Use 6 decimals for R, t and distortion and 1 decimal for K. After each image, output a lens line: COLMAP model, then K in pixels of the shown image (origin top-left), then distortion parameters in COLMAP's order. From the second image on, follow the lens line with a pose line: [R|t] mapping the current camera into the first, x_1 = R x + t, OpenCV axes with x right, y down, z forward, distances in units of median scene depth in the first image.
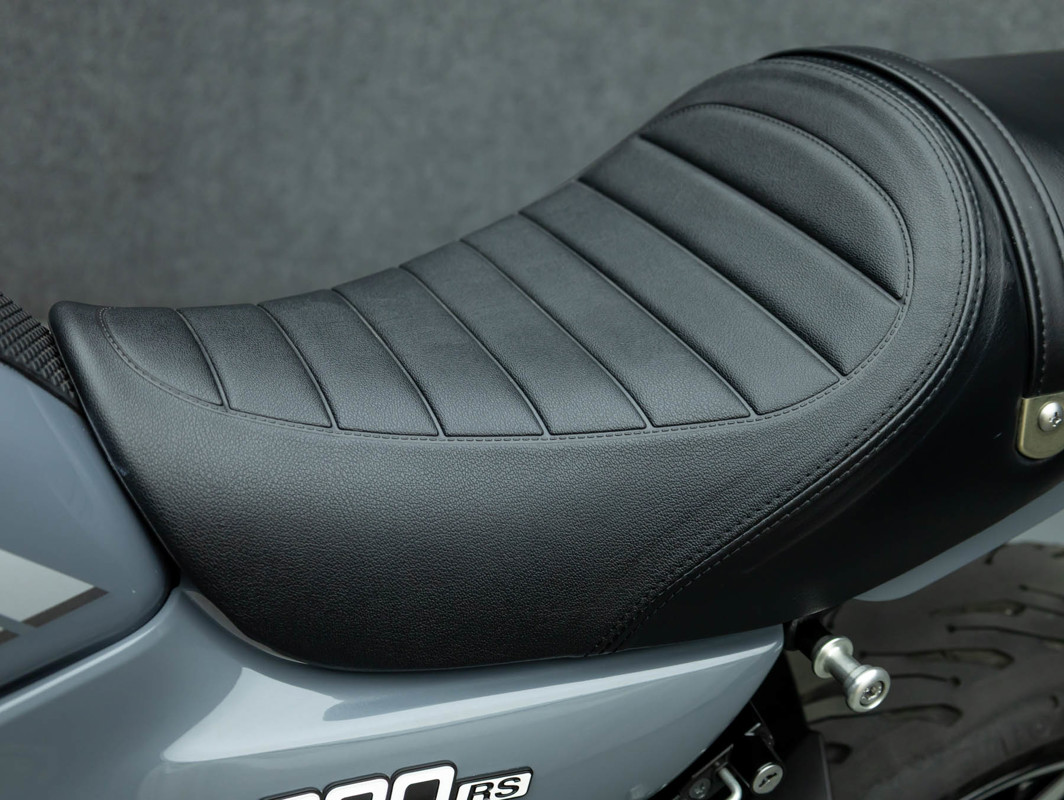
lens RADIAL K [[1387.9, 0, 533.8], [0, 1387.9, 399.2], [0, 0, 1]] dist [0.005627, 0.000000]
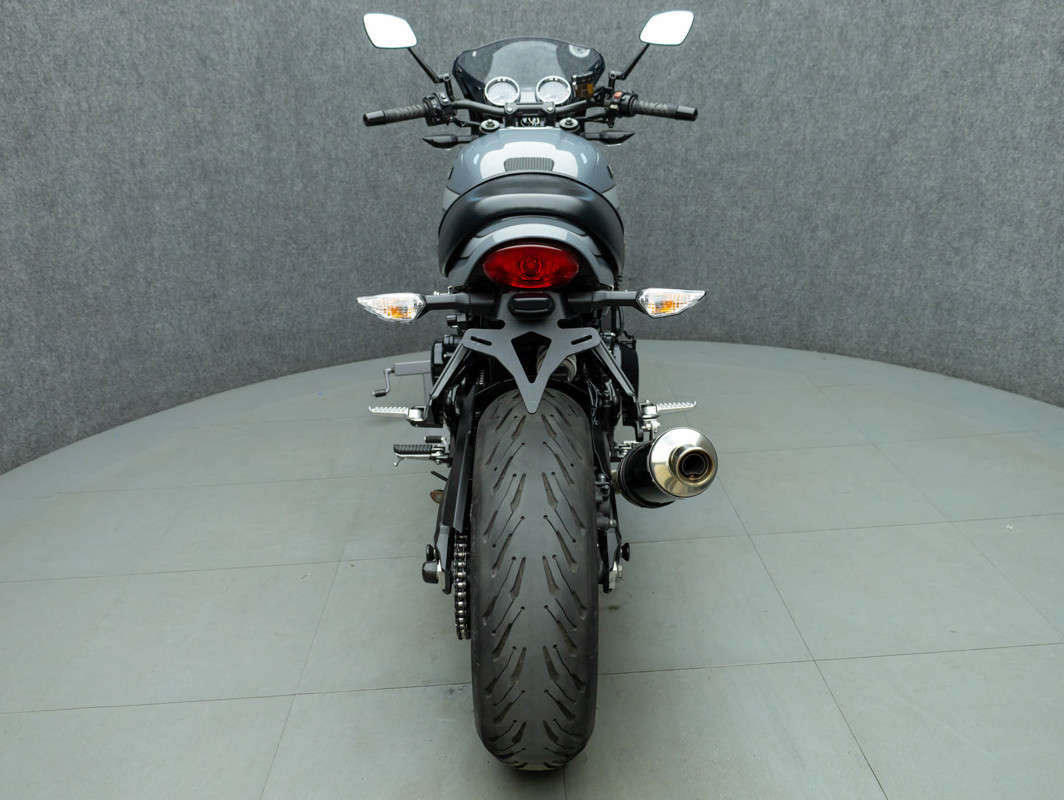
lens RADIAL K [[947.8, 0, 540.9], [0, 947.8, 425.7], [0, 0, 1]] dist [0.015692, -0.003909]
pose [[0.902452, 0.011651, -0.430632, 0.323431], [-0.079725, 0.986883, -0.140376, 0.367097], [0.423348, 0.161015, 0.891544, -0.581153]]
